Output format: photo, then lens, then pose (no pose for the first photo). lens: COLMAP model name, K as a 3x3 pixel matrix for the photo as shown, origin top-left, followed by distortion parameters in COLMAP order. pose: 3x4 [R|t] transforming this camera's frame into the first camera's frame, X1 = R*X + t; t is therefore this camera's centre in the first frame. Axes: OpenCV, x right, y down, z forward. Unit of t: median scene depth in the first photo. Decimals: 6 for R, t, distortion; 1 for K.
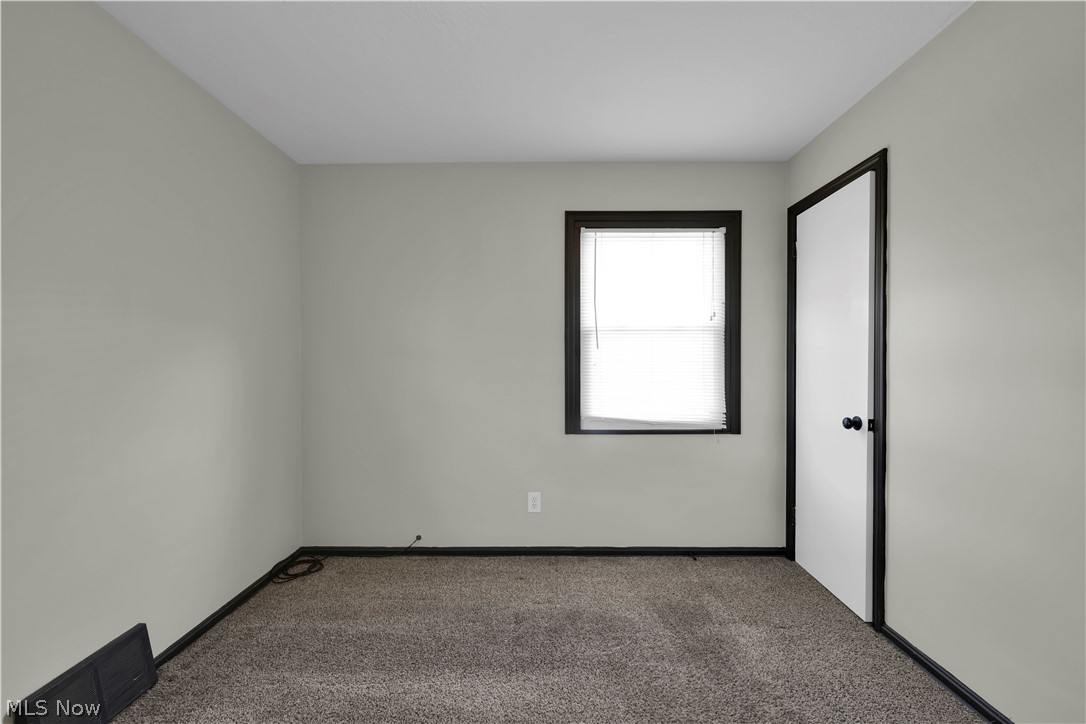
lens RADIAL K [[468.6, 0, 560.0], [0, 468.6, 361.2], [0, 0, 1]] dist [0.000949, 0.000108]
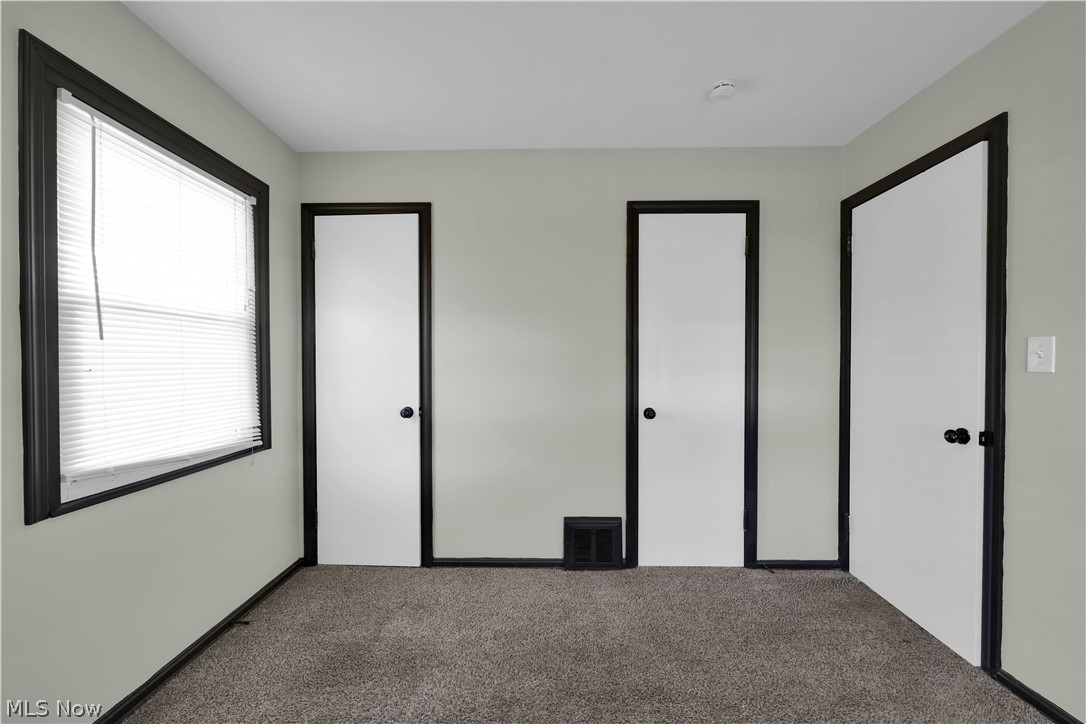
lens RADIAL K [[440.6, 0, 542.8], [0, 440.6, 364.1], [0, 0, 1]] dist [-0.000397, 0.000205]
pose [[0.000294, -0.004049, 0.999992, -0.414214], [0.001696, 0.999990, 0.004048, -0.000057], [-0.999999, 0.001695, 0.000301, 0.503588]]
